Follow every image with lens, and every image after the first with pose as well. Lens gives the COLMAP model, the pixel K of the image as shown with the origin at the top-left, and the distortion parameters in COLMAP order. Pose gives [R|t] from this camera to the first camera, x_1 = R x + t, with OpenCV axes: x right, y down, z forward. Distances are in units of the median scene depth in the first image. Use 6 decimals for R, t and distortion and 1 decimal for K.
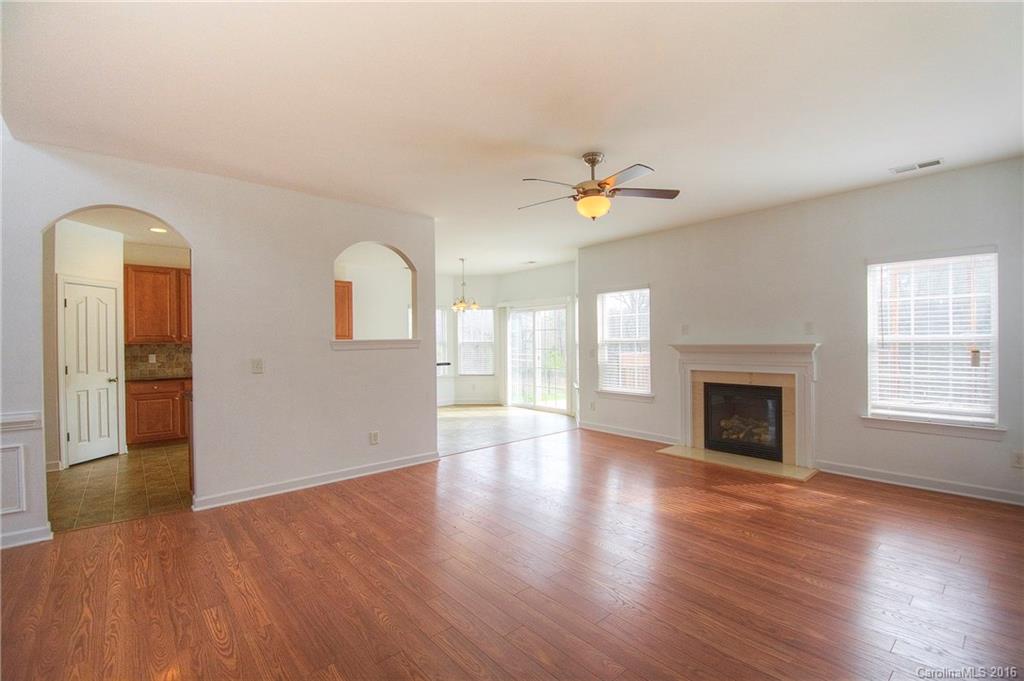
lens RADIAL K [[450.6, 0, 516.8], [0, 450.6, 343.9], [0, 0, 1]] dist [-0.001539, -0.000462]
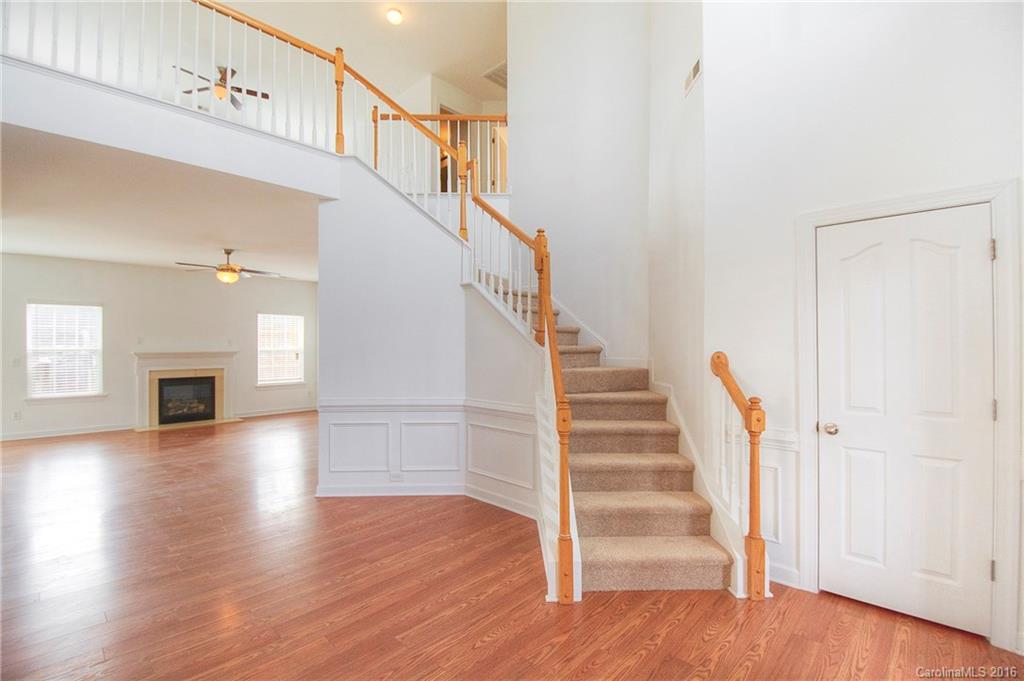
lens RADIAL K [[463.2, 0, 512.0], [0, 463.2, 340.5], [0, 0, 1]] dist [-0.008240, -0.000595]
pose [[-0.069653, 0.013643, 0.997478, -1.125625], [0.001348, 0.999907, -0.013582, -0.014284], [-0.997570, 0.000398, -0.069665, -0.018667]]
